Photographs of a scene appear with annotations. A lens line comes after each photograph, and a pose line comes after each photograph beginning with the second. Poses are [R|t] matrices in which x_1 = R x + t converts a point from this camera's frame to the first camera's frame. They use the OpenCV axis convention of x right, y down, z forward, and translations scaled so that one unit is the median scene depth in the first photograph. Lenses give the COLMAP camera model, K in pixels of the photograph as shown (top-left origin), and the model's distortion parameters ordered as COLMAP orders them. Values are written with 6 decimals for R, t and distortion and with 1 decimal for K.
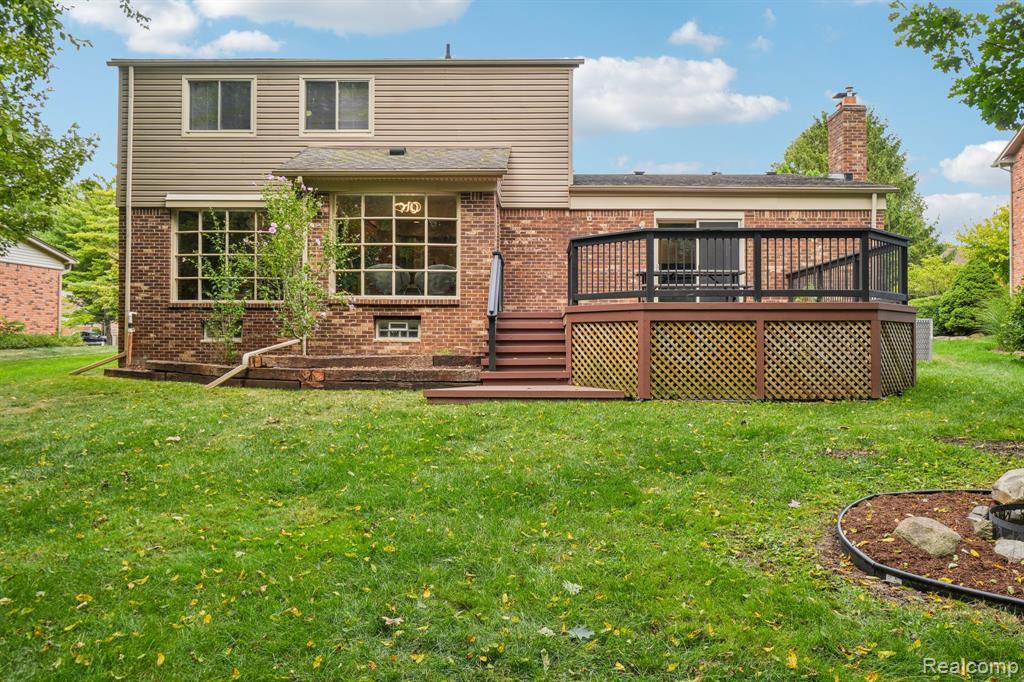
lens RADIAL K [[808.1, 0, 512.0], [0, 808.1, 341.0], [0, 0, 1]] dist [-0.004698, -0.002980]
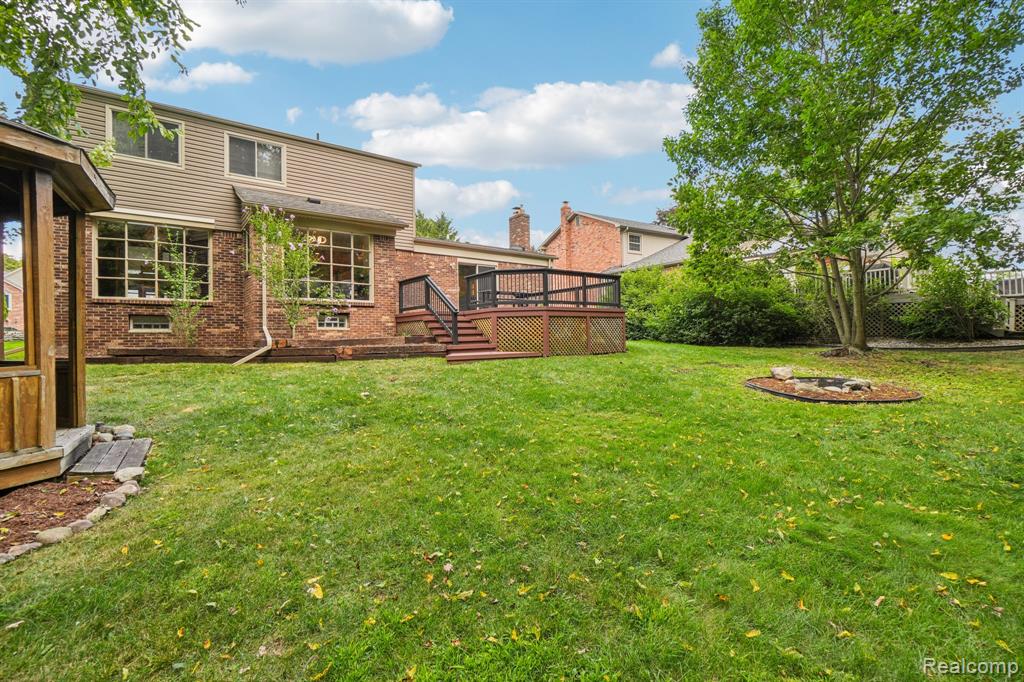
lens RADIAL K [[458.0, 0, 516.0], [0, 458.0, 336.7], [0, 0, 1]] dist [-0.003481, 0.000304]
pose [[0.789714, -0.014288, 0.613309, -0.349998], [0.012376, 0.999896, 0.007358, 0.009939], [-0.613350, 0.001780, 0.789809, 0.113503]]
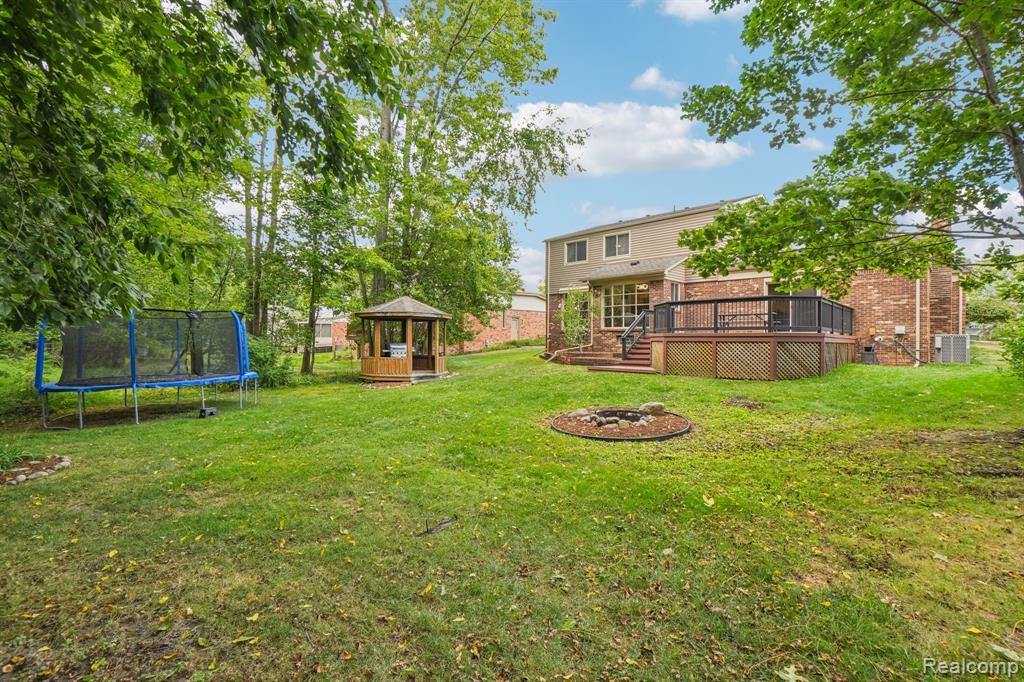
lens RADIAL K [[458.0, 0, 516.0], [0, 458.0, 336.7], [0, 0, 1]] dist [-0.003481, 0.000304]
pose [[0.722704, -0.002447, -0.691154, 0.494205], [0.000823, 0.999996, -0.002679, -0.022407], [0.691158, 0.001367, 0.722703, -0.167644]]
